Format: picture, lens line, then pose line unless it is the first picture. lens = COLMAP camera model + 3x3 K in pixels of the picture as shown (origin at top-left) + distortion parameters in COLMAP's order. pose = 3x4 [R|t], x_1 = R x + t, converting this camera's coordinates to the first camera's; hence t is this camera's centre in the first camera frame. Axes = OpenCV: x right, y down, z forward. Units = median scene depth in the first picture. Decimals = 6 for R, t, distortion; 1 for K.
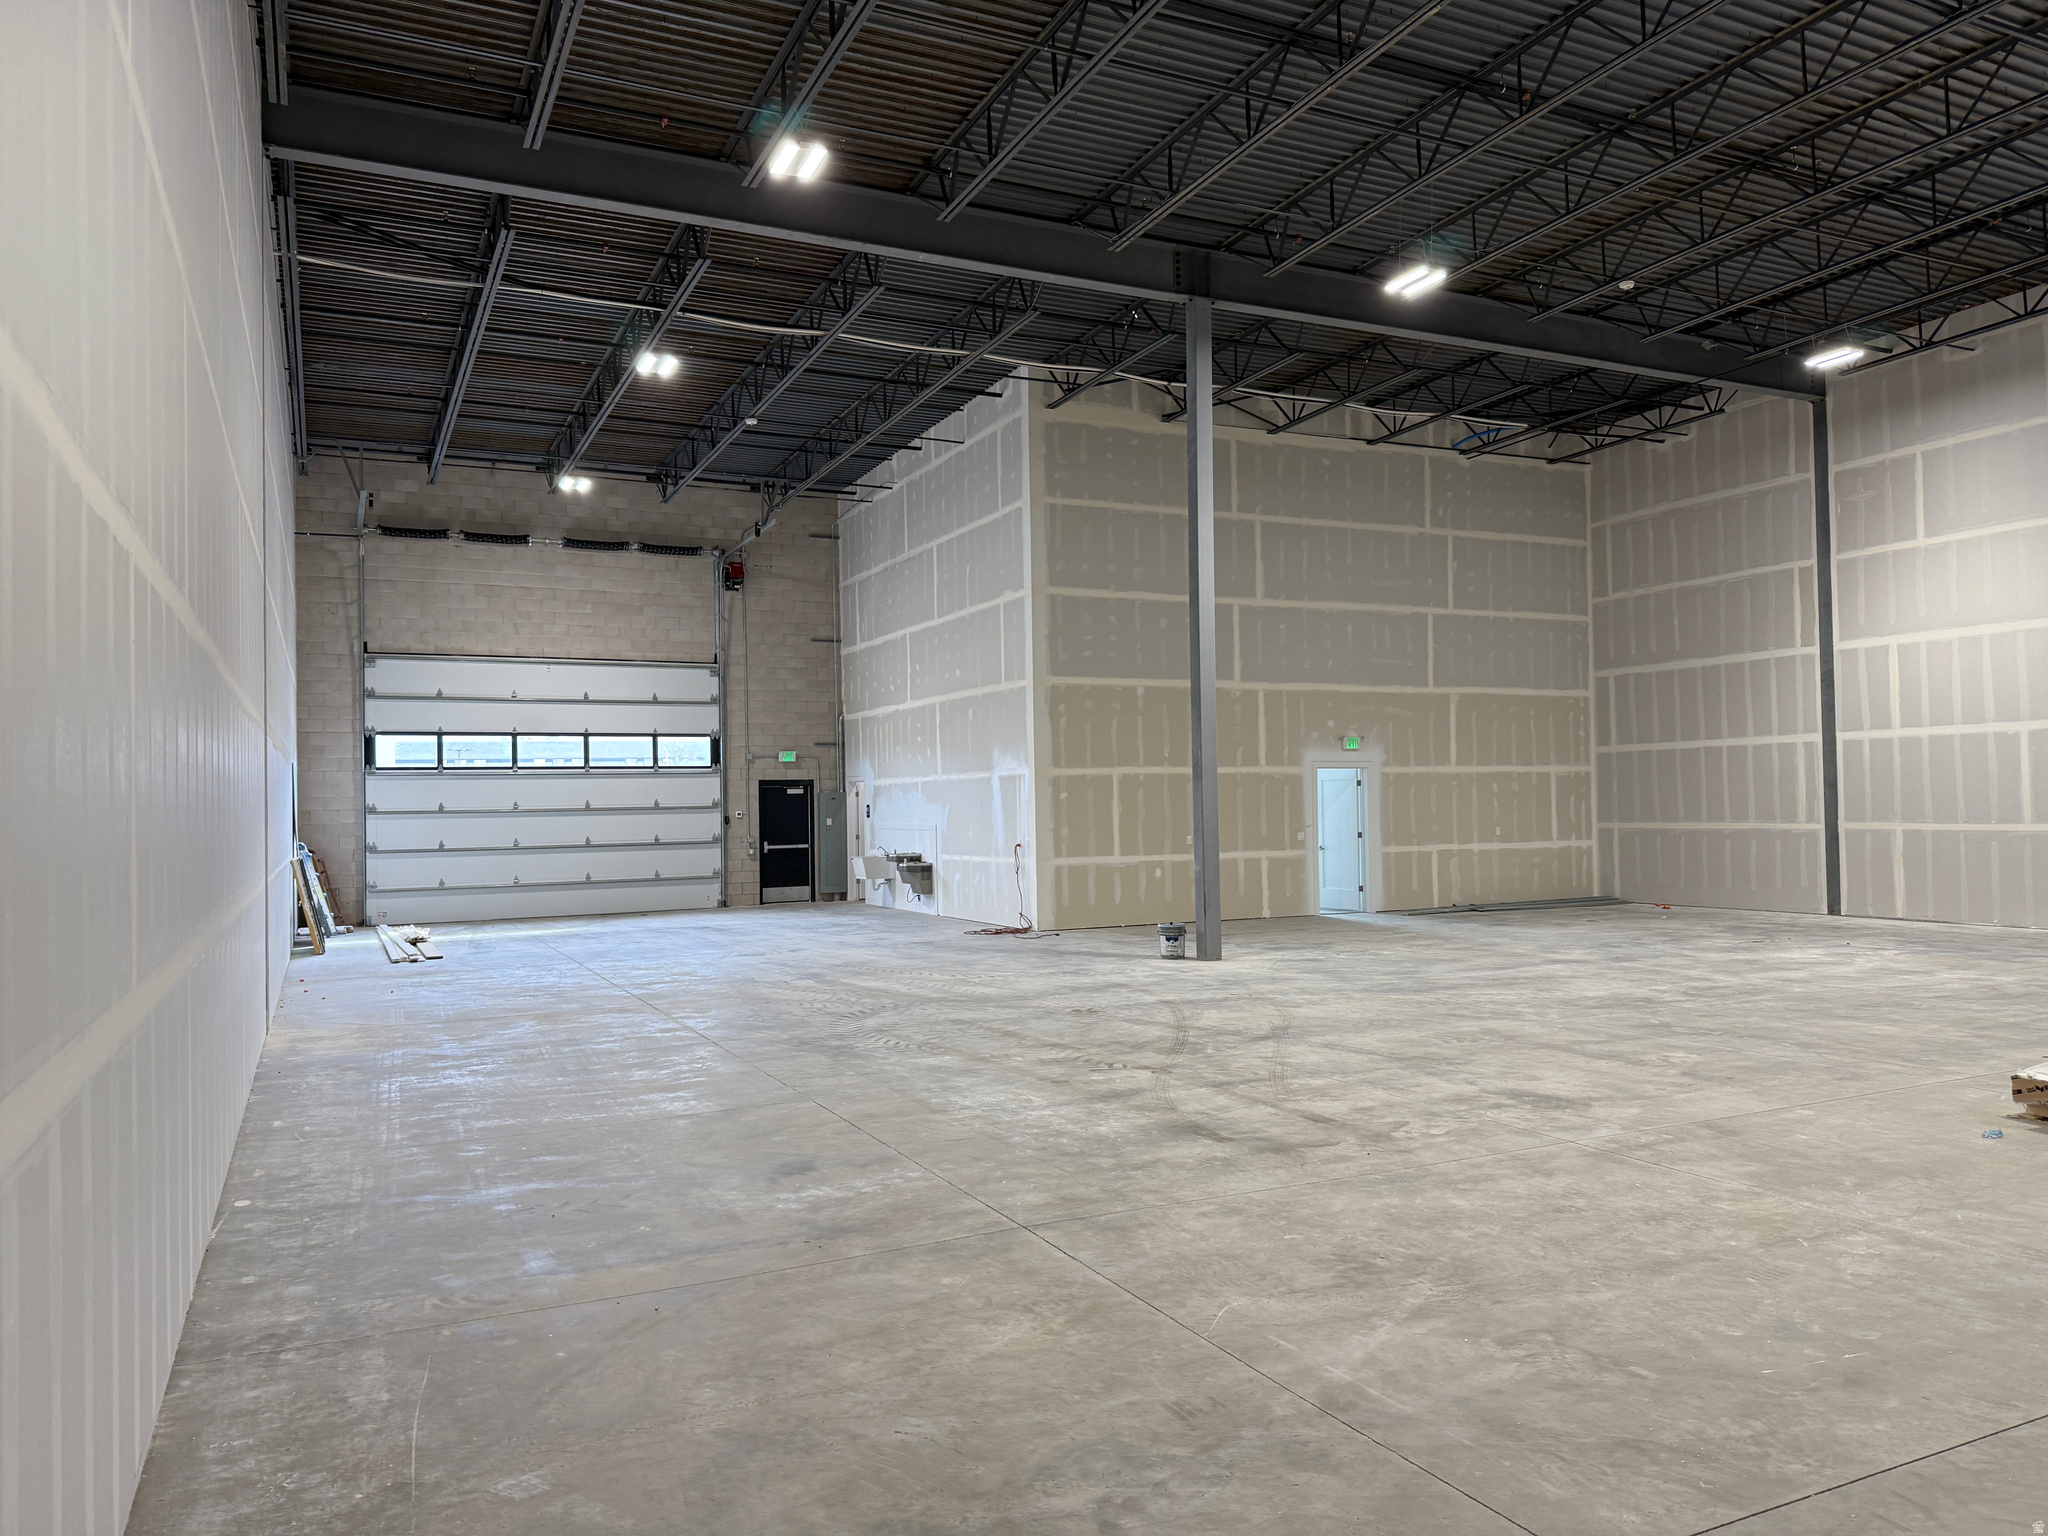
lens RADIAL K [[1421.0, 0, 1068.8], [0, 1421.0, 770.6], [0, 0, 1]] dist [0.140559, -0.261013]
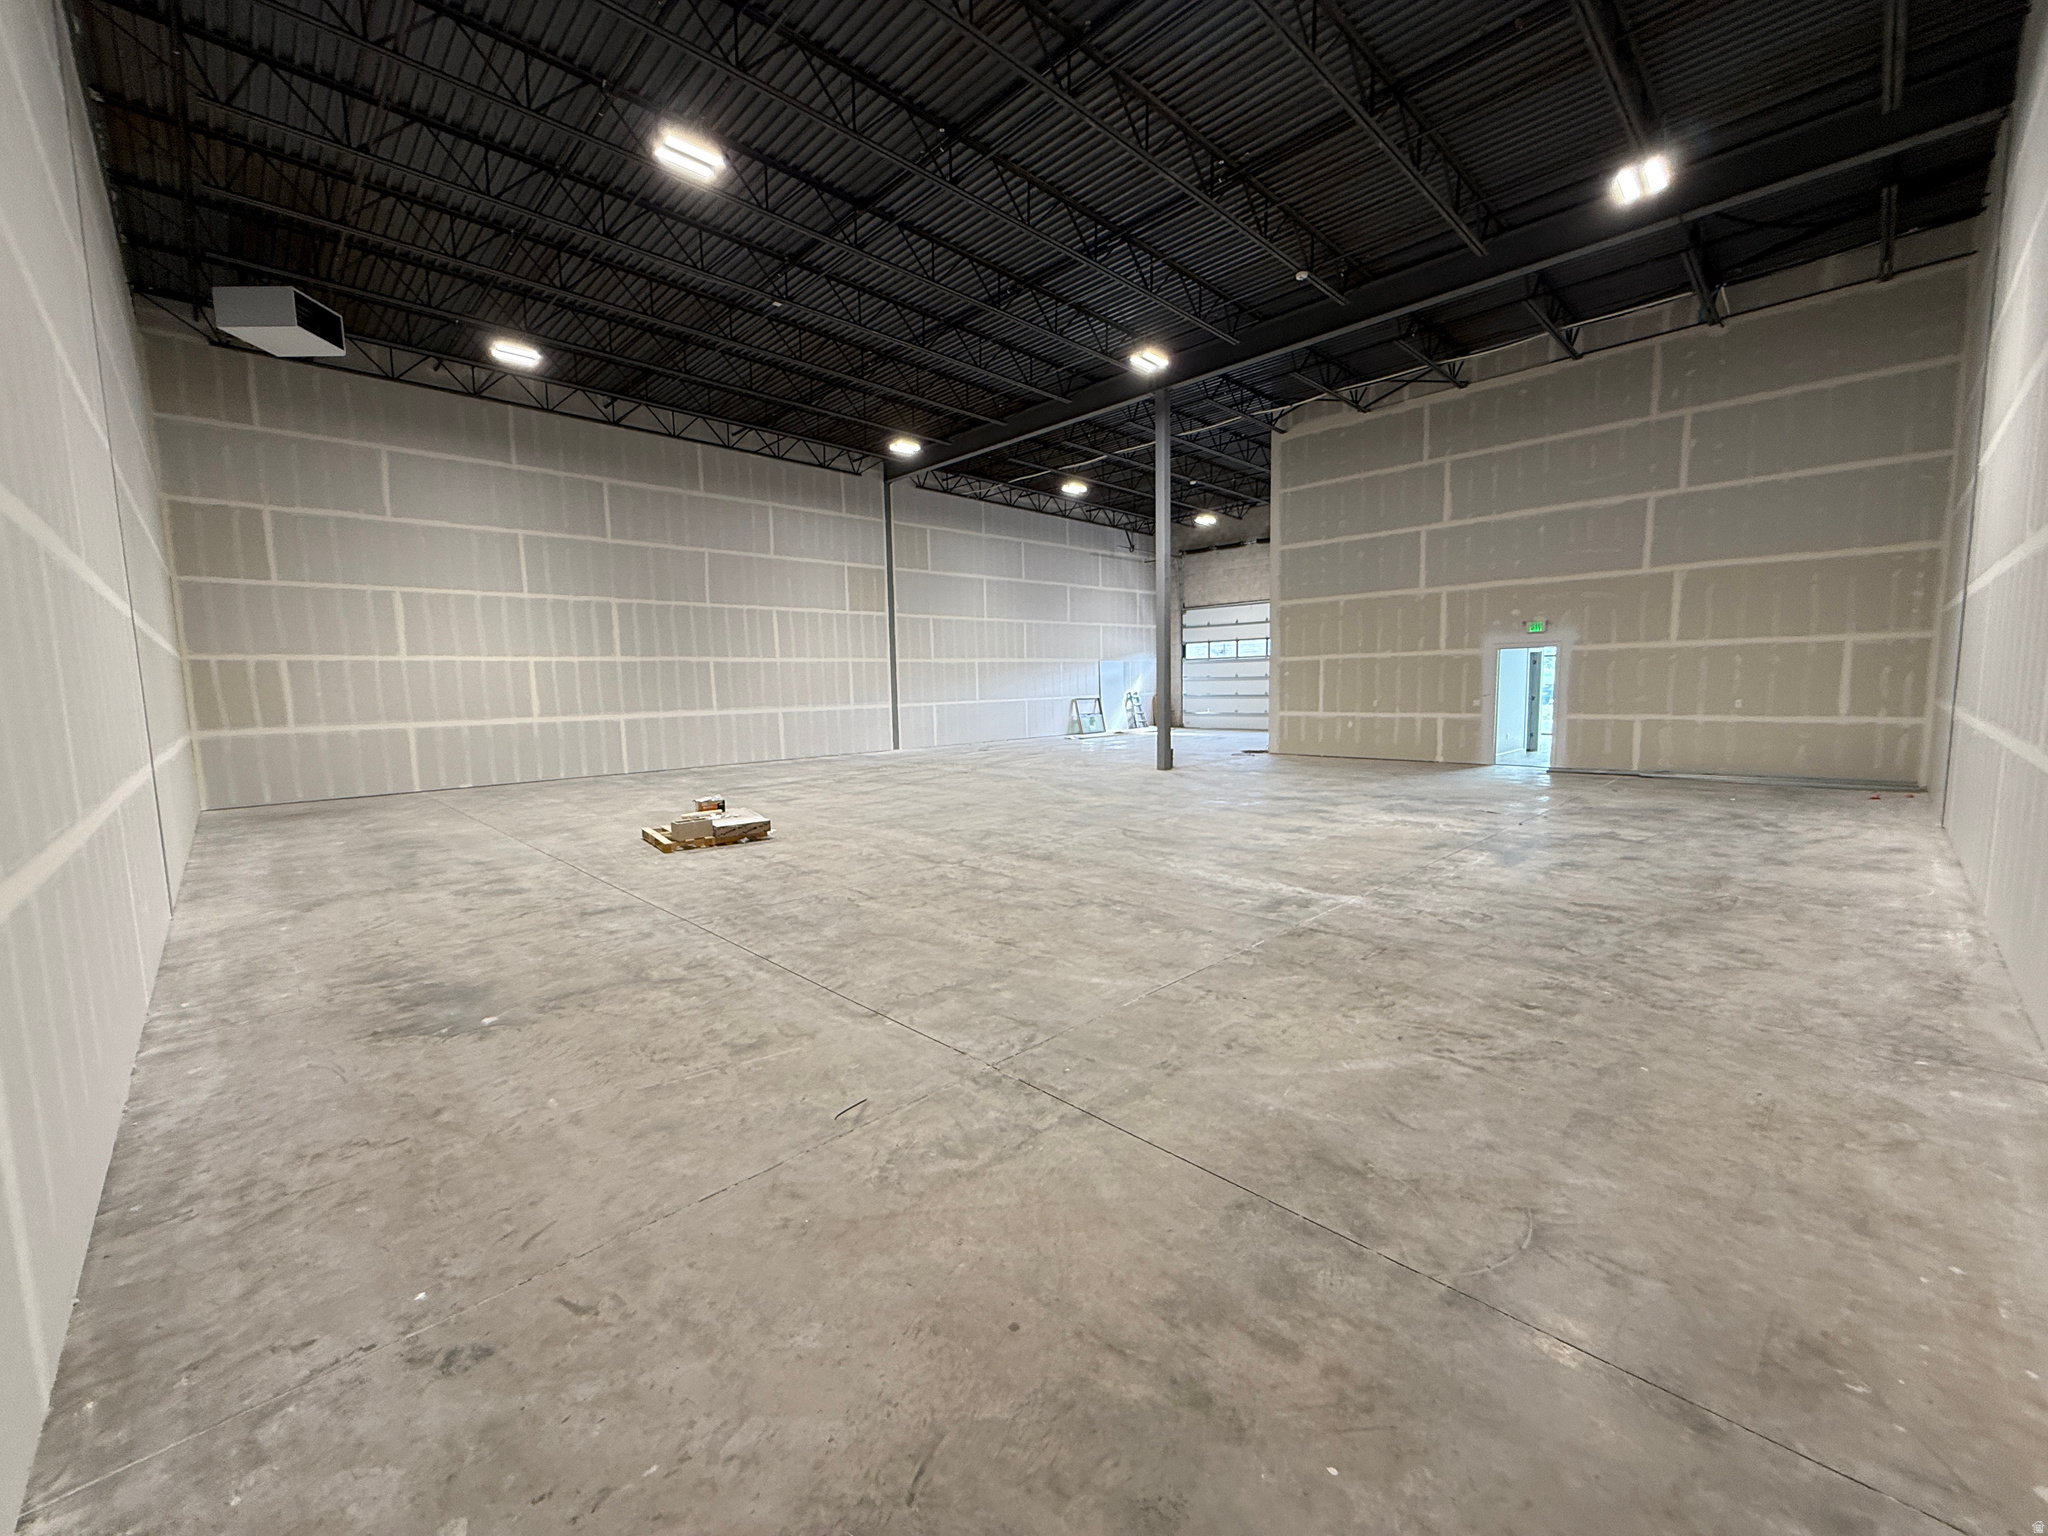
lens RADIAL K [[828.6, 0, 1023.6], [0, 828.6, 765.7], [0, 0, 1]] dist [0.000658, 0.000084]
pose [[0.308196, 0.105115, -0.945498, 0.697658], [0.038875, 0.991655, 0.122918, -0.005690], [0.950528, -0.074639, 0.301537, 0.347339]]
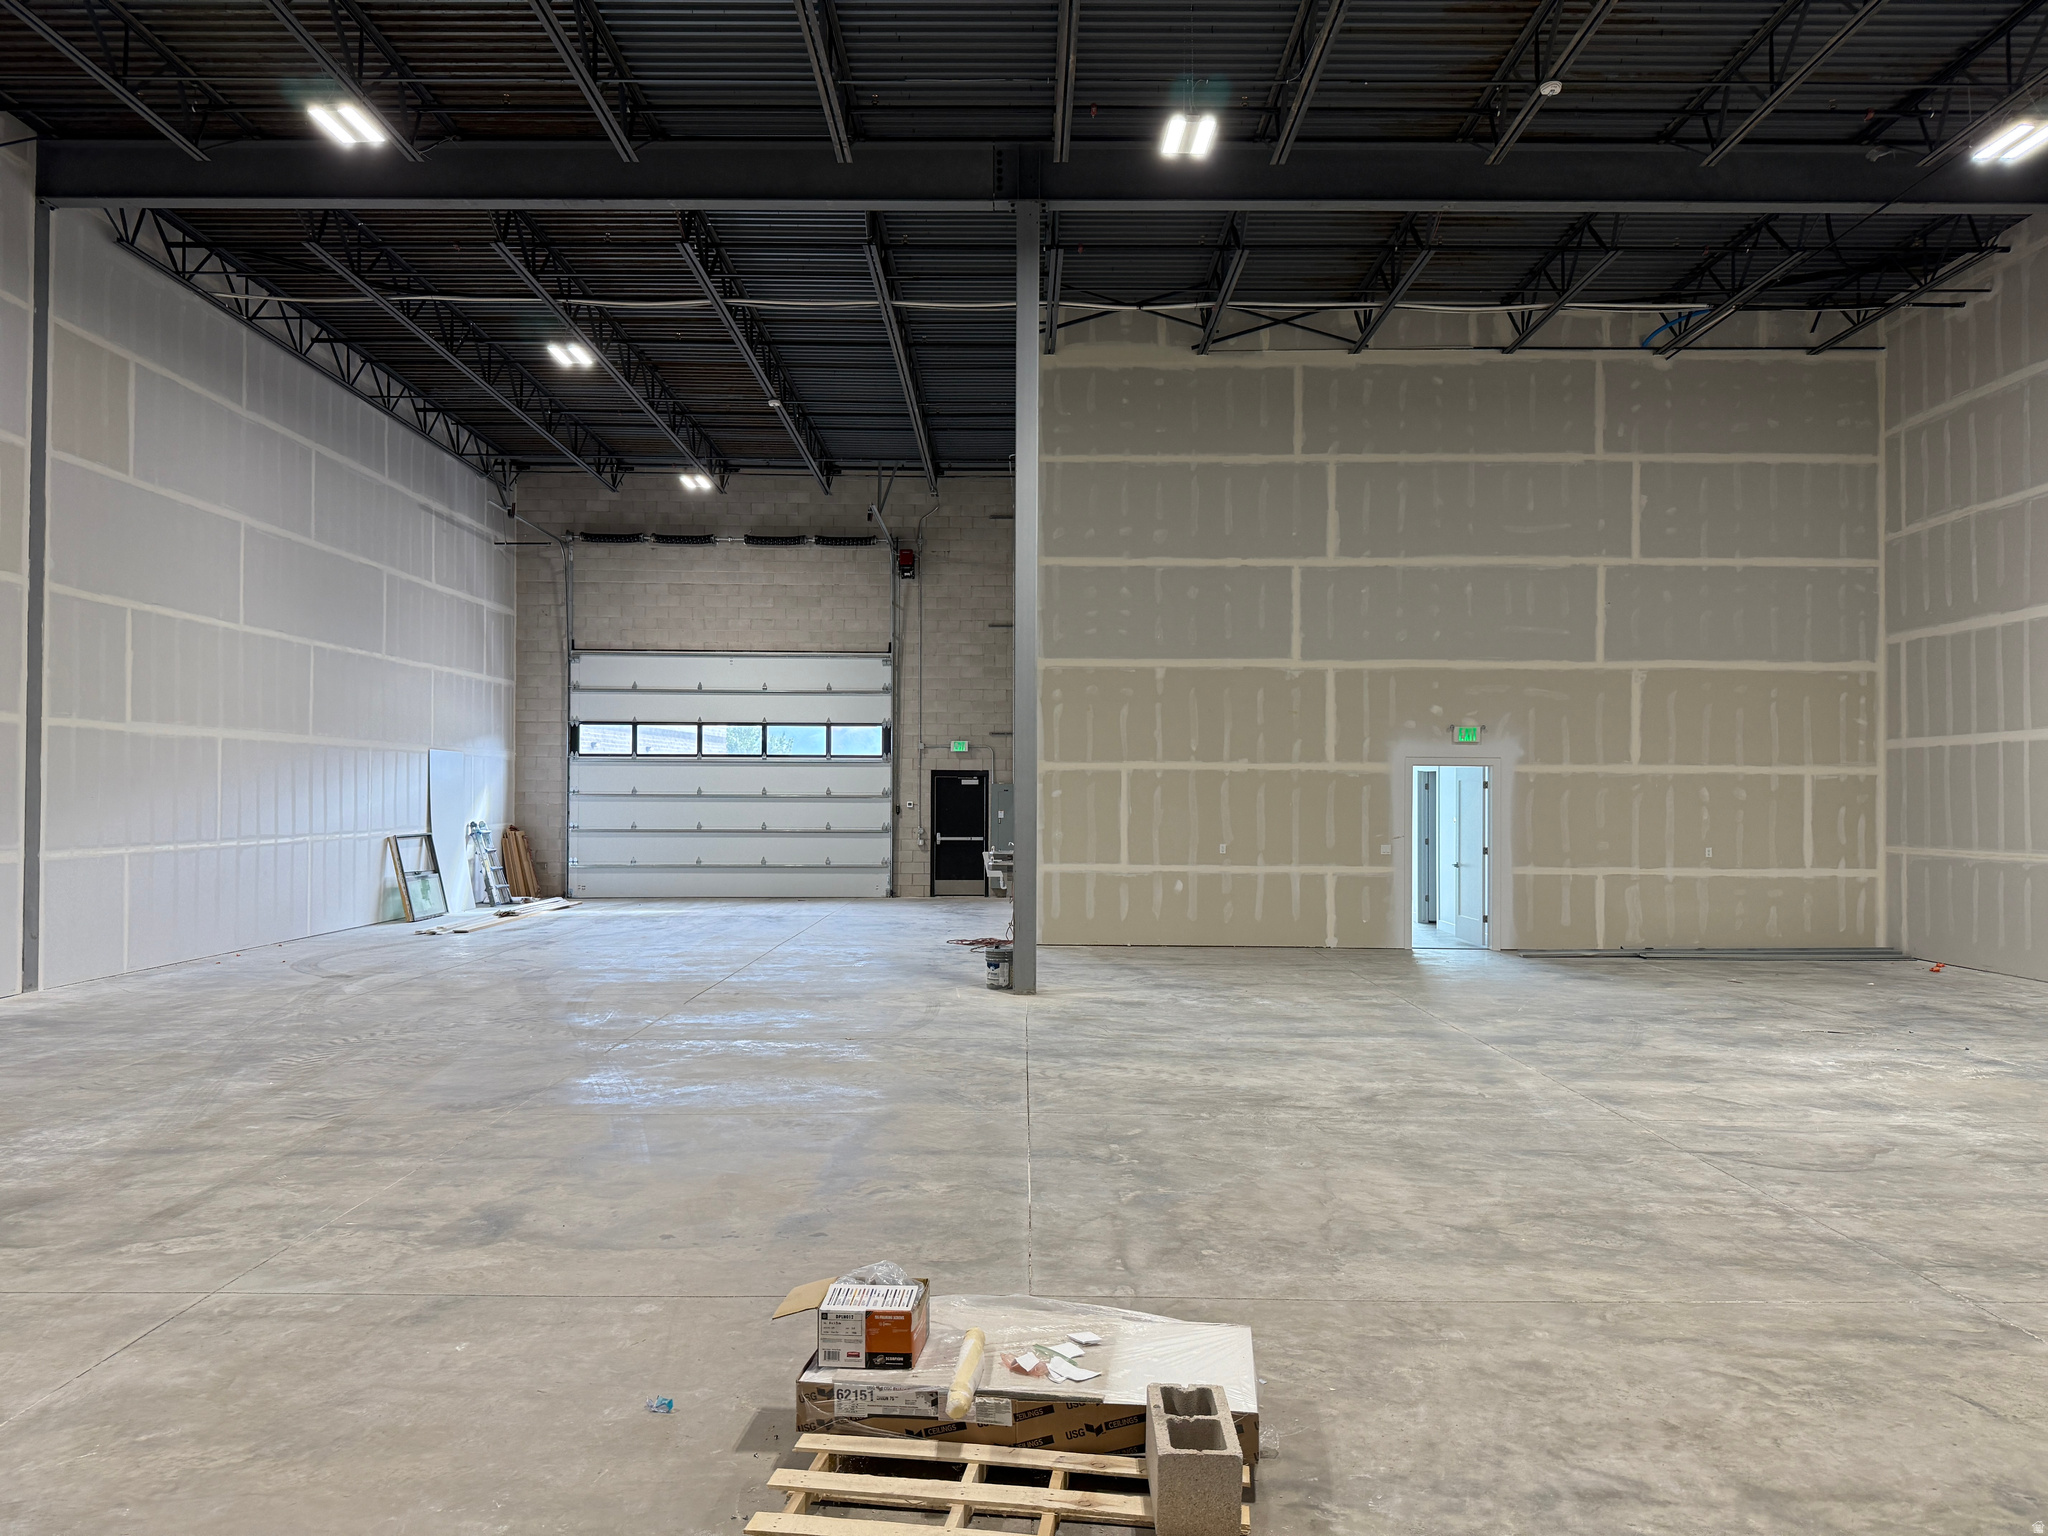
lens RADIAL K [[1431.7, 0, 1032.6], [0, 1431.7, 777.3], [0, 0, 1]] dist [0.102425, -0.158398]
pose [[0.896749, 0.016348, -0.442237, 0.318026], [-0.010593, 0.999824, 0.015481, -0.005040], [0.442412, -0.009198, 0.896765, 0.166178]]
